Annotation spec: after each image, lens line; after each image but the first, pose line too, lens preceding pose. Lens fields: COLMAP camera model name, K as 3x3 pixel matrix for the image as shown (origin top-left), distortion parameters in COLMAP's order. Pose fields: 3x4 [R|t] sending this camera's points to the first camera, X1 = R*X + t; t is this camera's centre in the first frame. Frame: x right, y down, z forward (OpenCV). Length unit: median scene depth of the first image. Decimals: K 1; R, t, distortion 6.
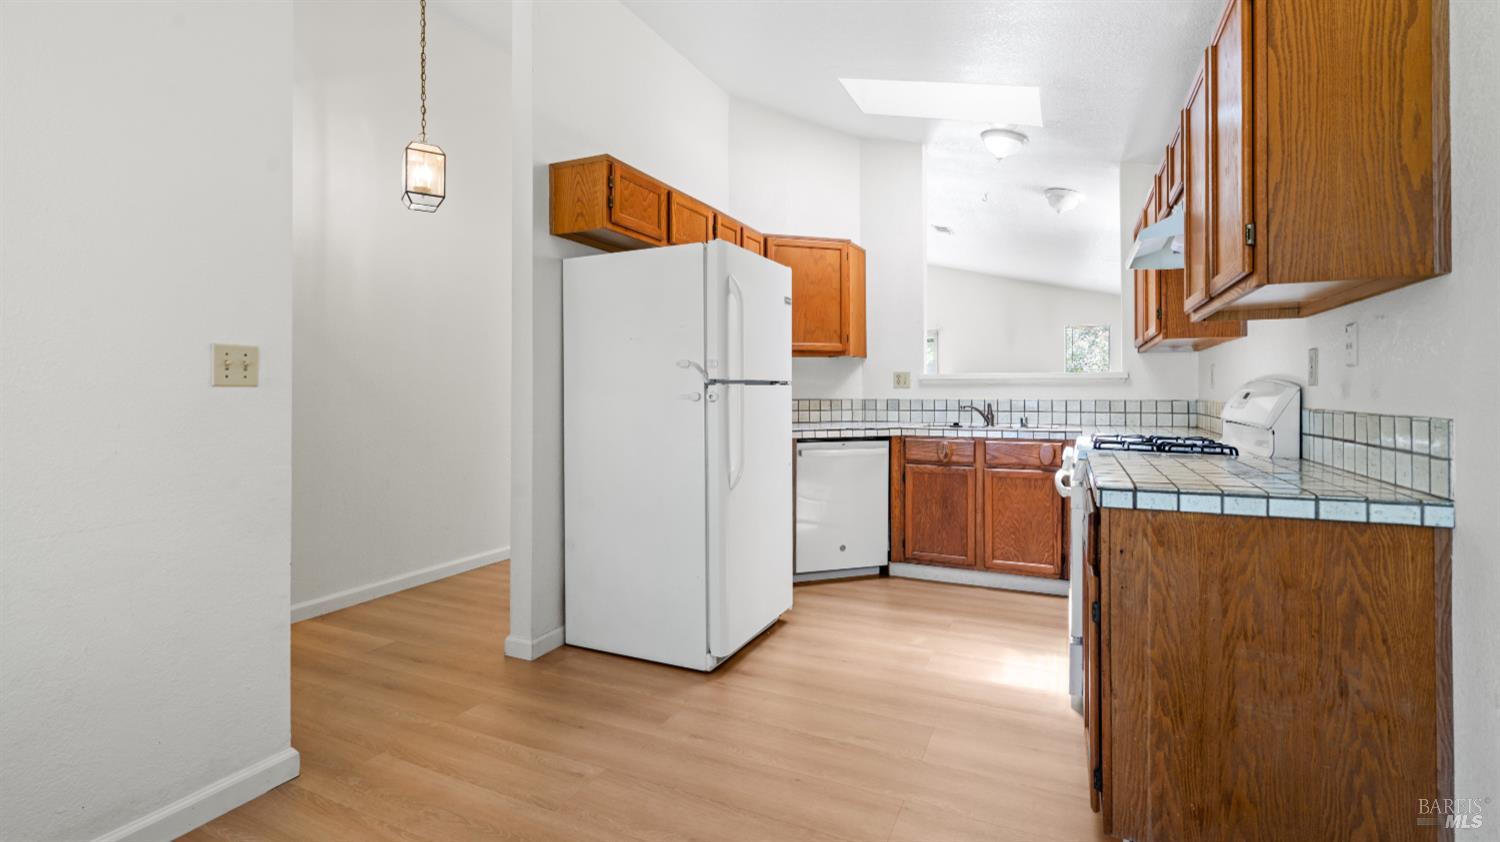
lens RADIAL K [[708.4, 0, 738.9], [0, 708.4, 393.3], [0, 0, 1]] dist [-0.007634, 0.001323]
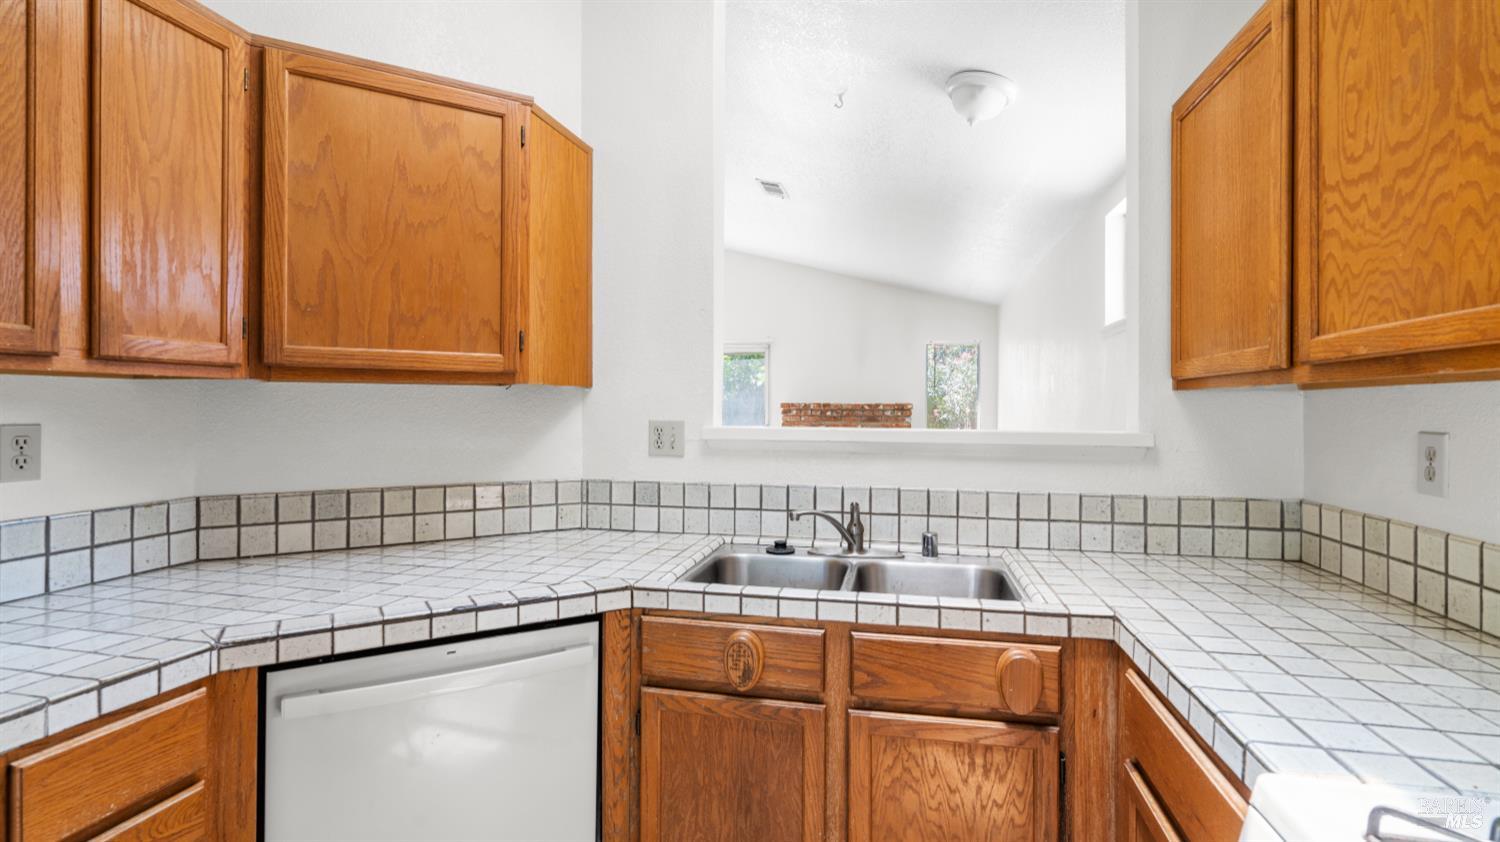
lens RADIAL K [[708.4, 0, 753.8], [0, 708.4, 407.8], [0, 0, 1]] dist [-0.007634, 0.001323]
pose [[0.971674, 0.008643, 0.236167, 0.215345], [-0.008311, 0.999963, -0.002403, -0.045816], [-0.236179, 0.000372, 0.971709, 0.667399]]
